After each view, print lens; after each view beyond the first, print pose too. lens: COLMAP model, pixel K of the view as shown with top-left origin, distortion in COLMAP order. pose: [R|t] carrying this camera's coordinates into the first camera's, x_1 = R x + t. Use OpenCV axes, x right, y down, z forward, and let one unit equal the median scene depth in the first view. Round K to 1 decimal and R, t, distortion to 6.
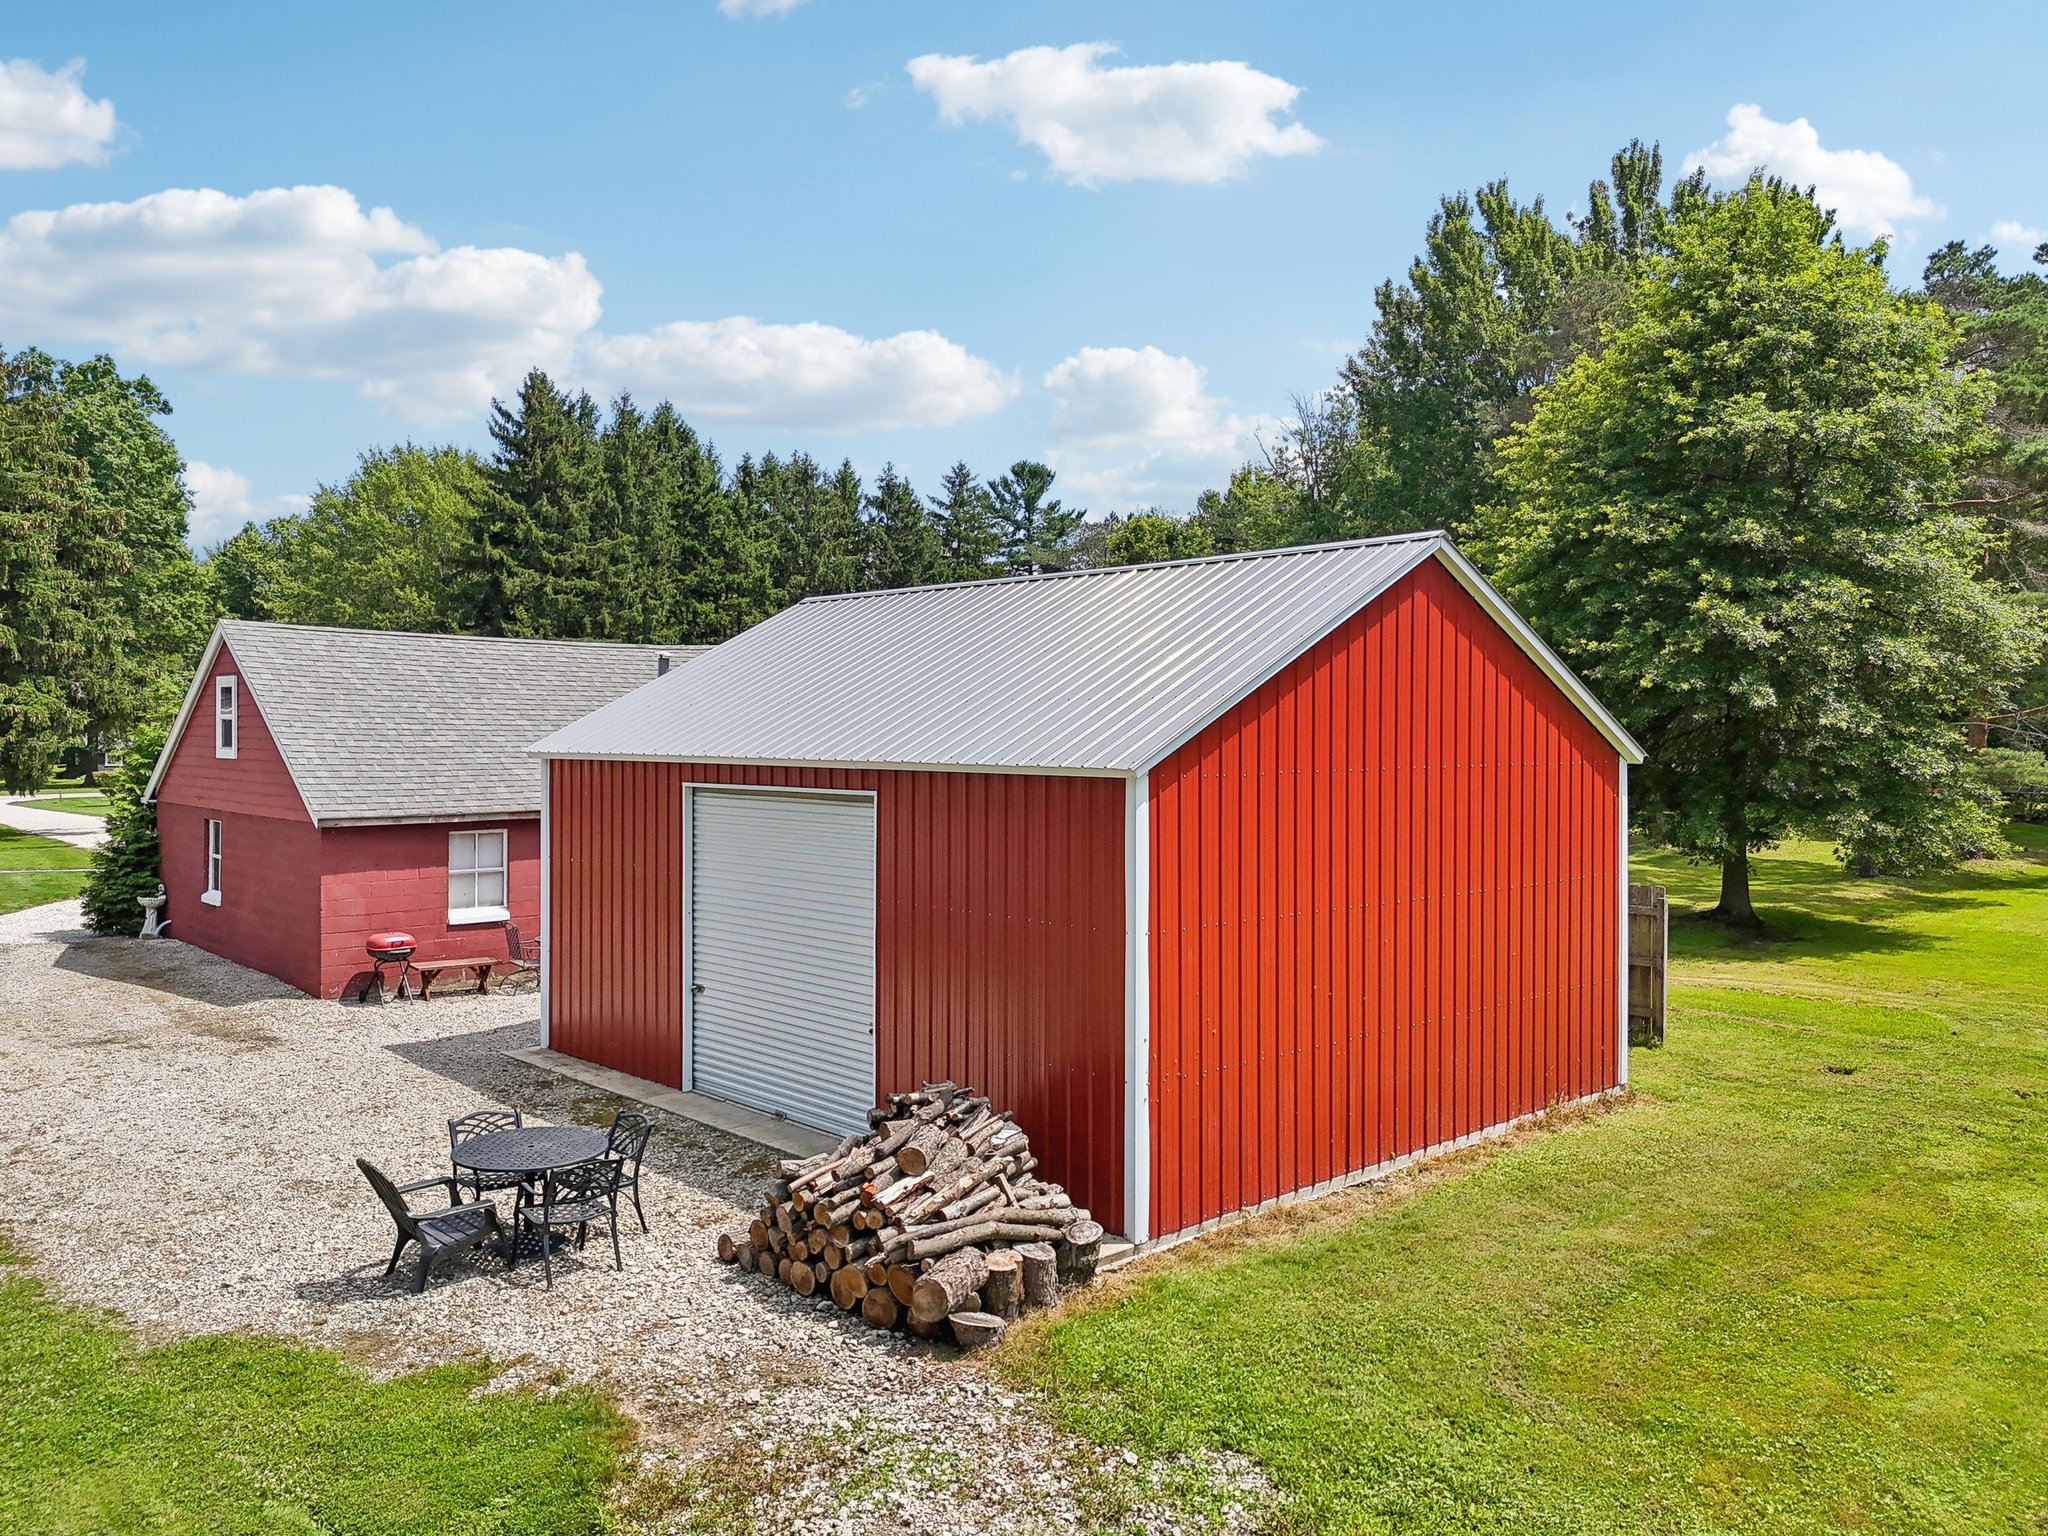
lens RADIAL K [[1549.9, 0, 1026.2], [0, 1549.9, 740.7], [0, 0, 1]] dist [0.004076, -0.000729]
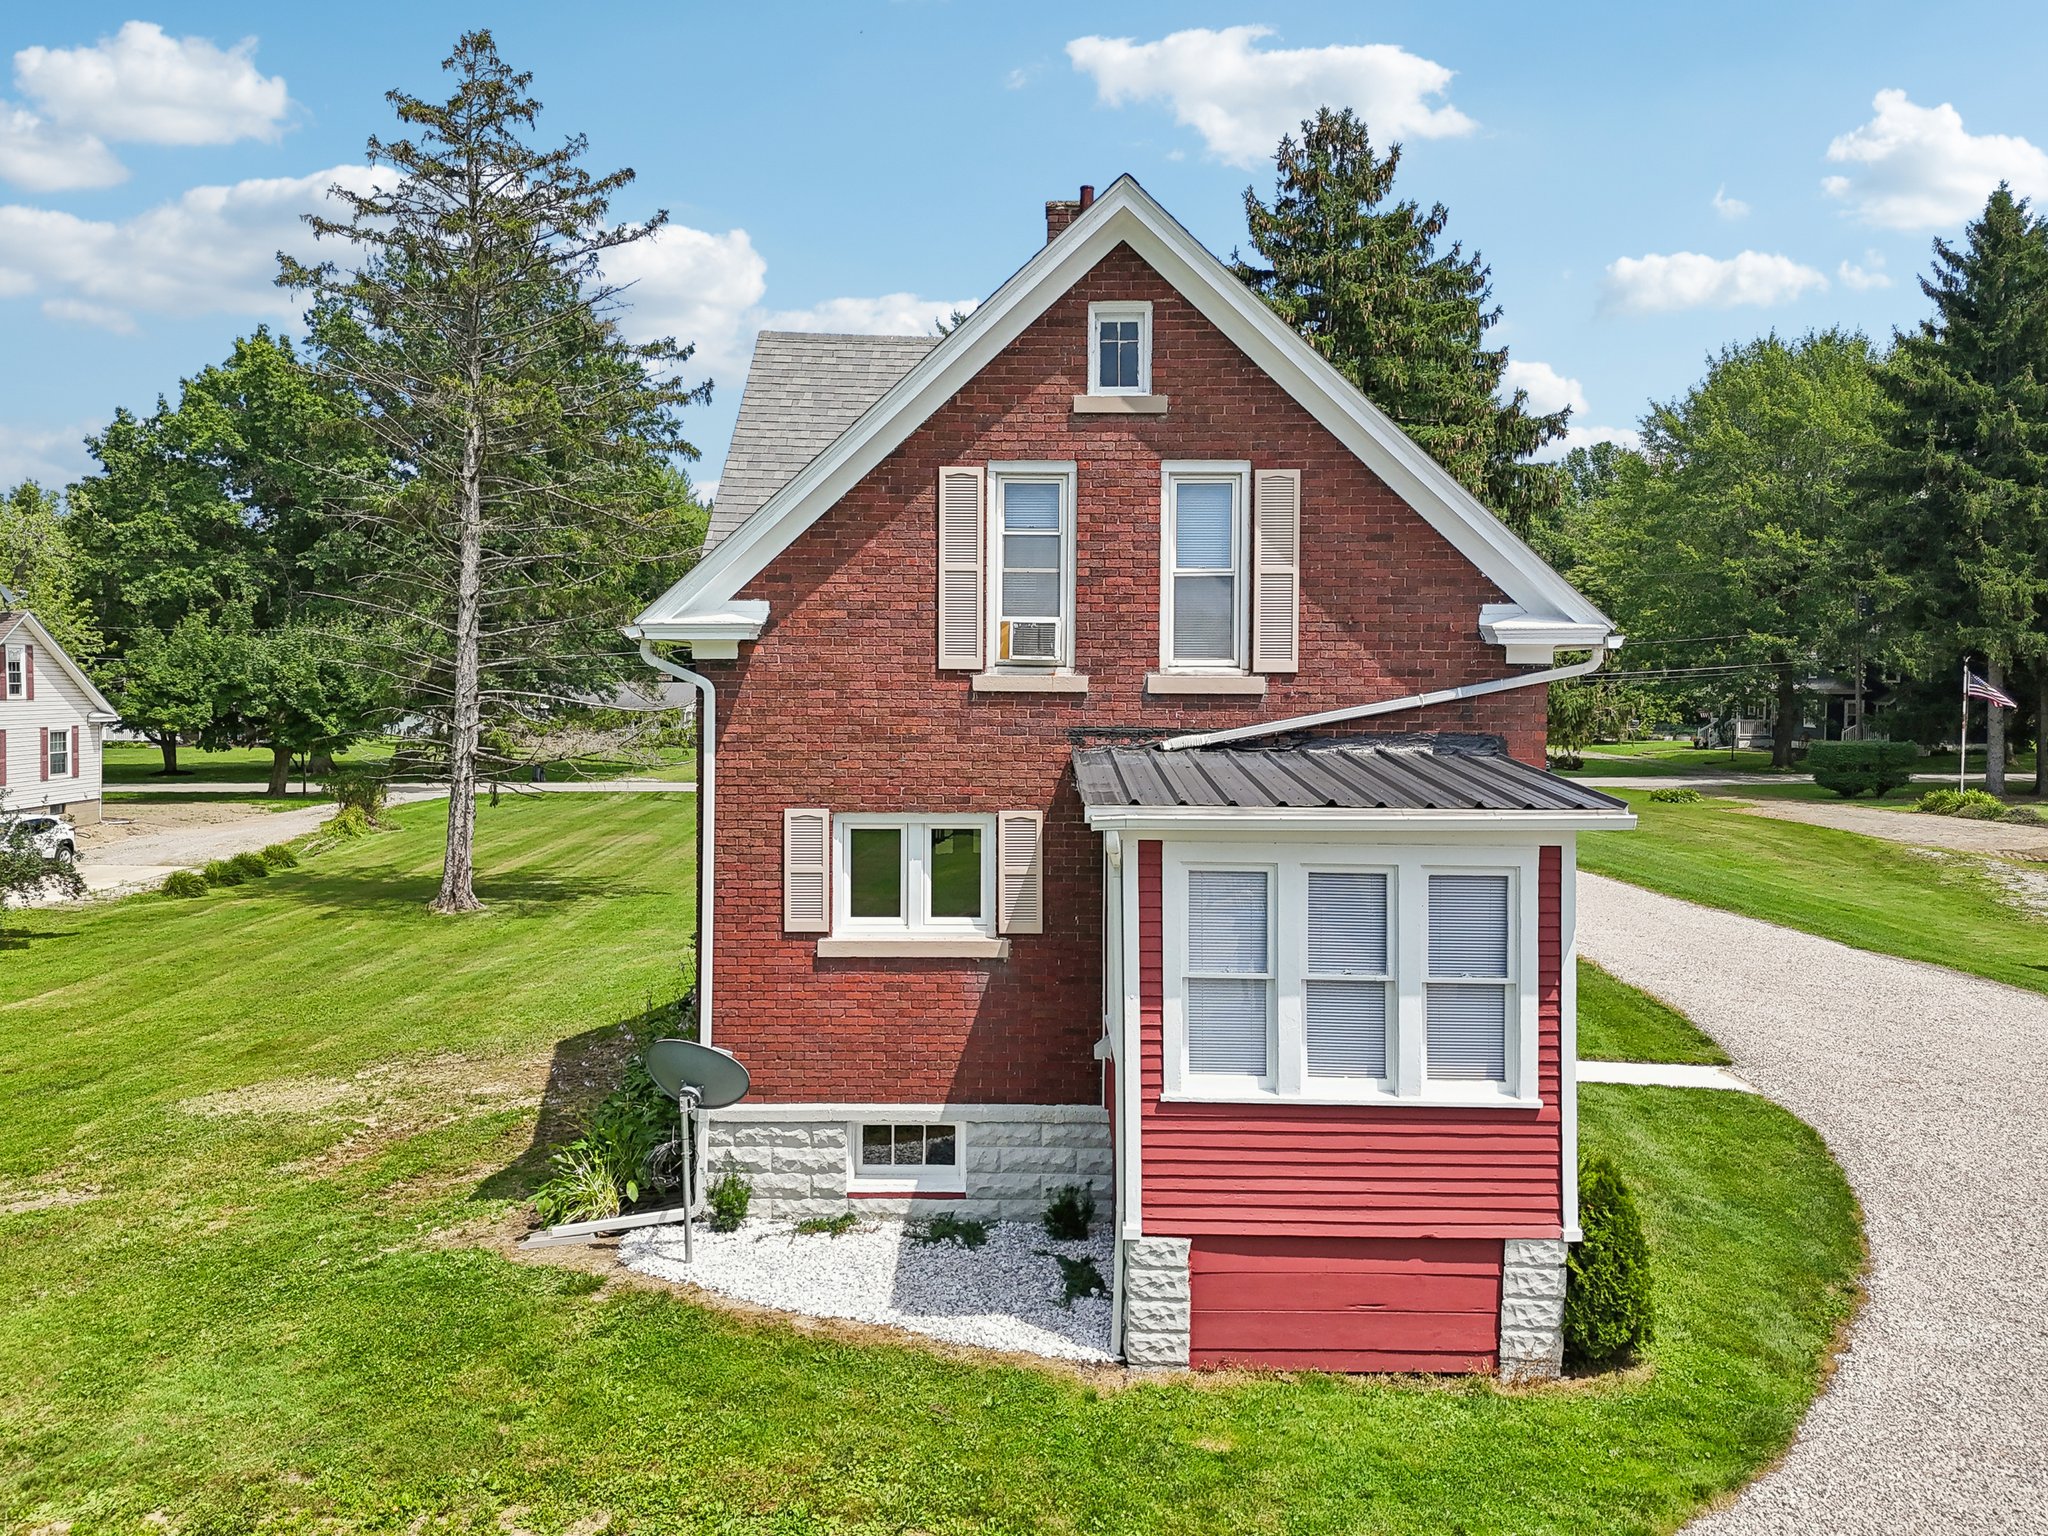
lens RADIAL K [[1490.5, 0, 1021.0], [0, 1490.5, 727.1], [0, 0, 1]] dist [0.032032, -0.006258]
pose [[0.740827, 0.021317, -0.671358, -0.188519], [-0.004333, 0.999627, 0.026959, -0.015778], [0.671682, -0.017063, 0.740643, 0.208889]]
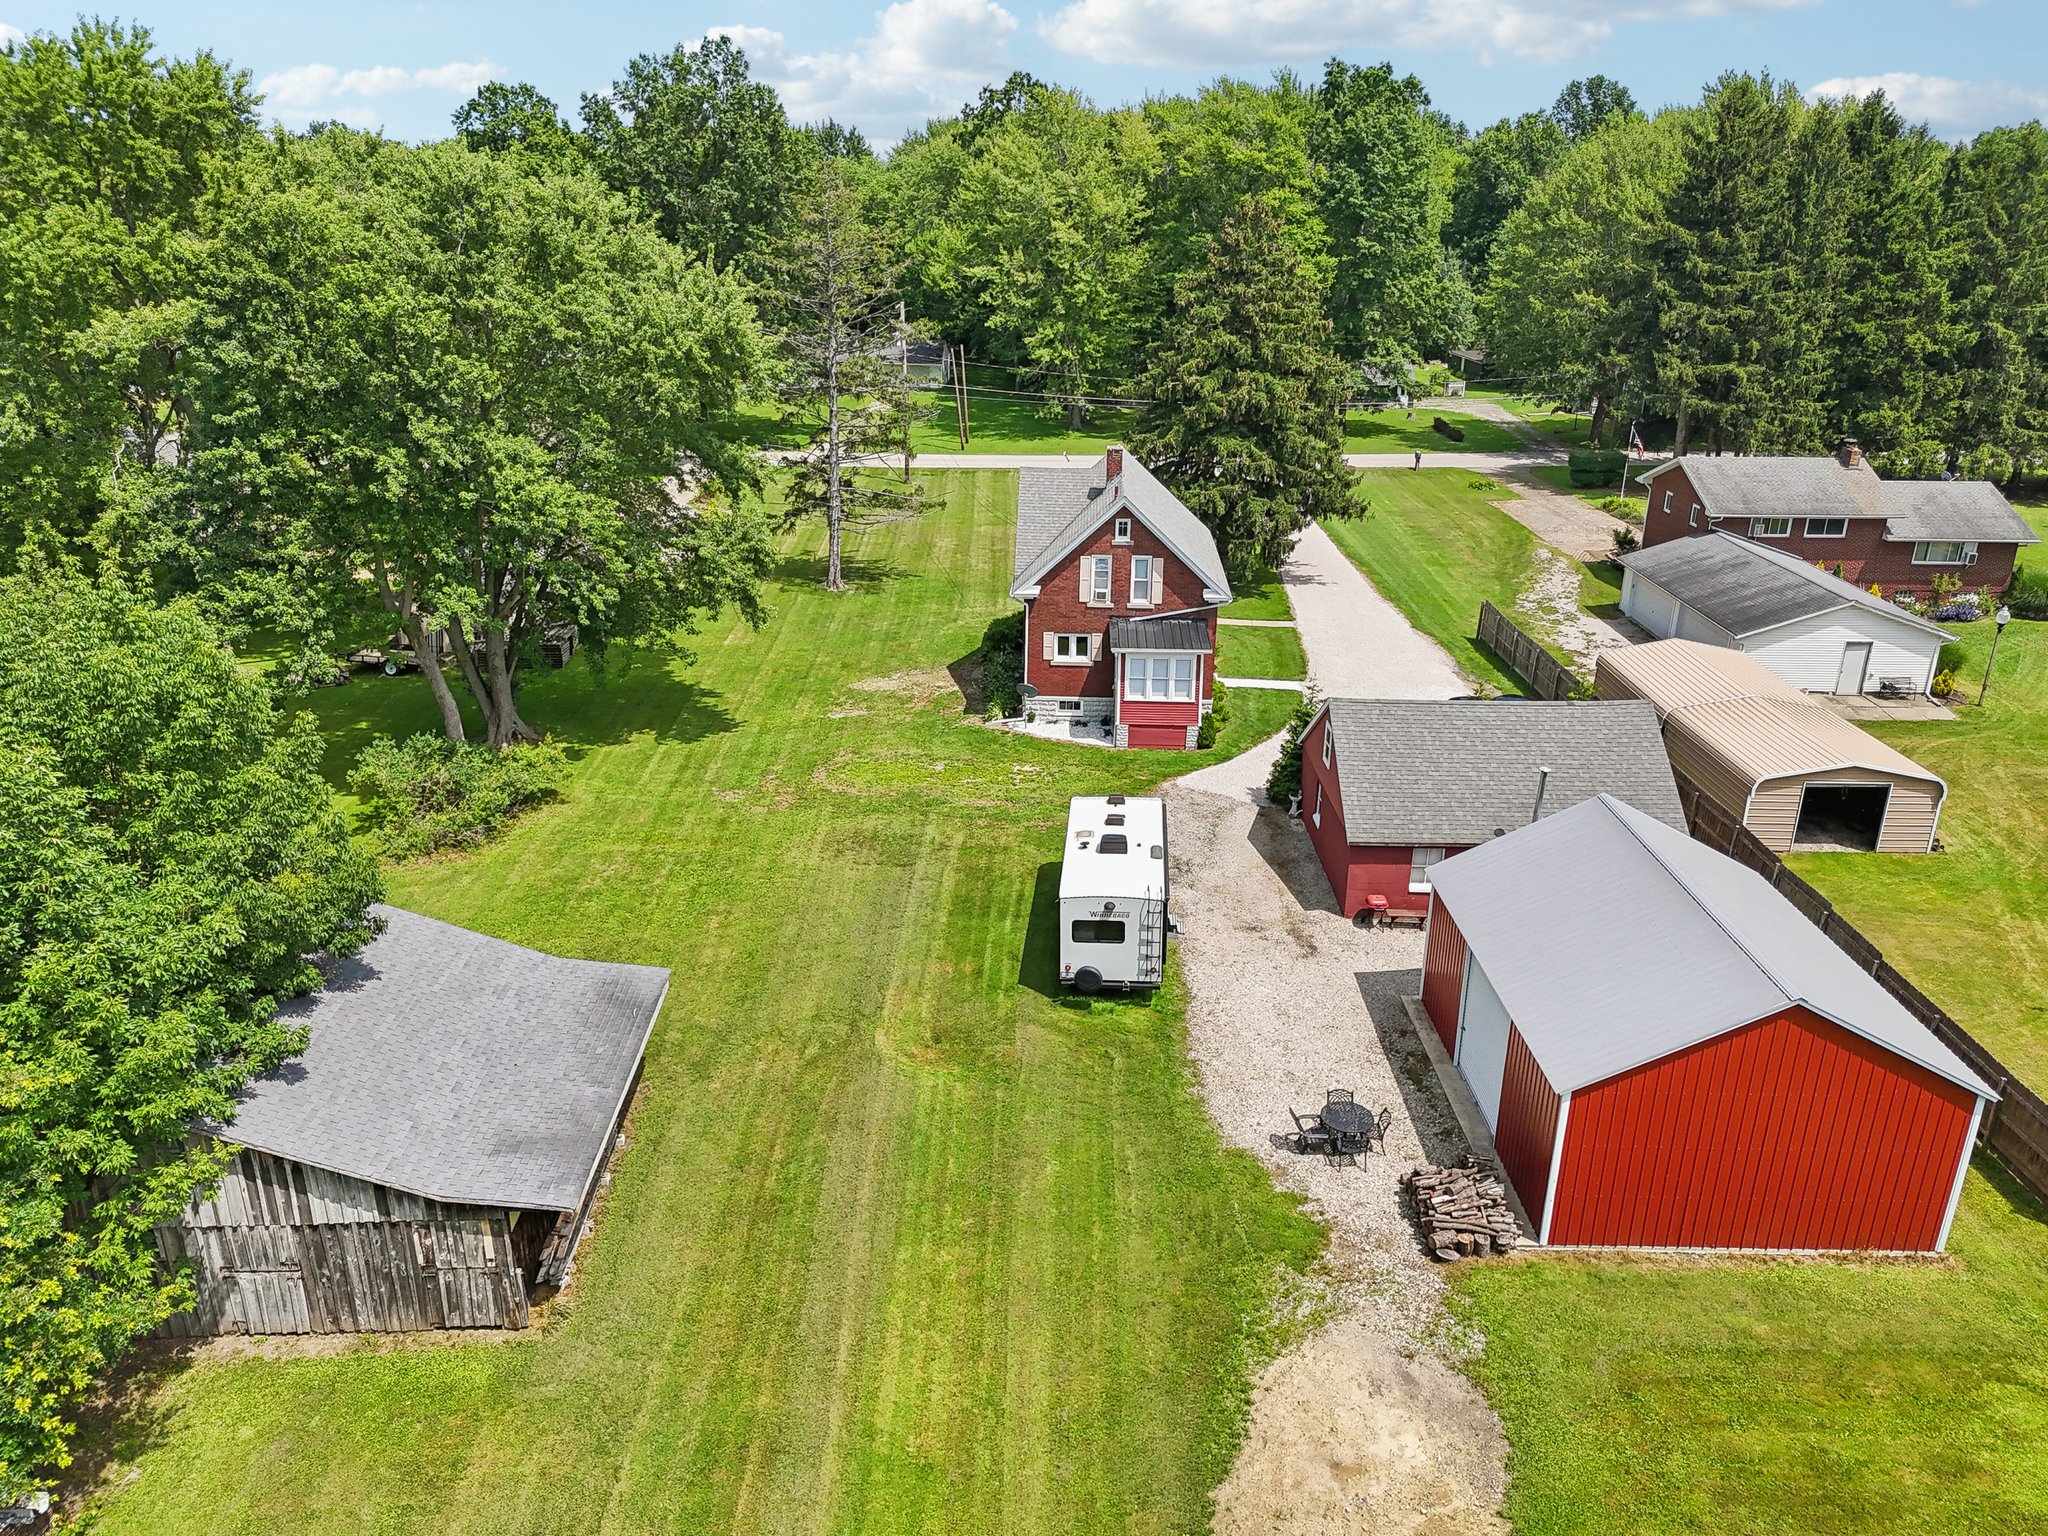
lens RADIAL K [[1490.0, 0, 1024.0], [0, 1490.0, 768.0], [0, 0, 1]] dist [0.030825, -0.005454]
pose [[0.722372, 0.257533, -0.641760, 0.115859], [-0.011659, 0.932467, 0.361067, -0.179918], [0.691406, -0.253343, 0.676591, -0.151747]]
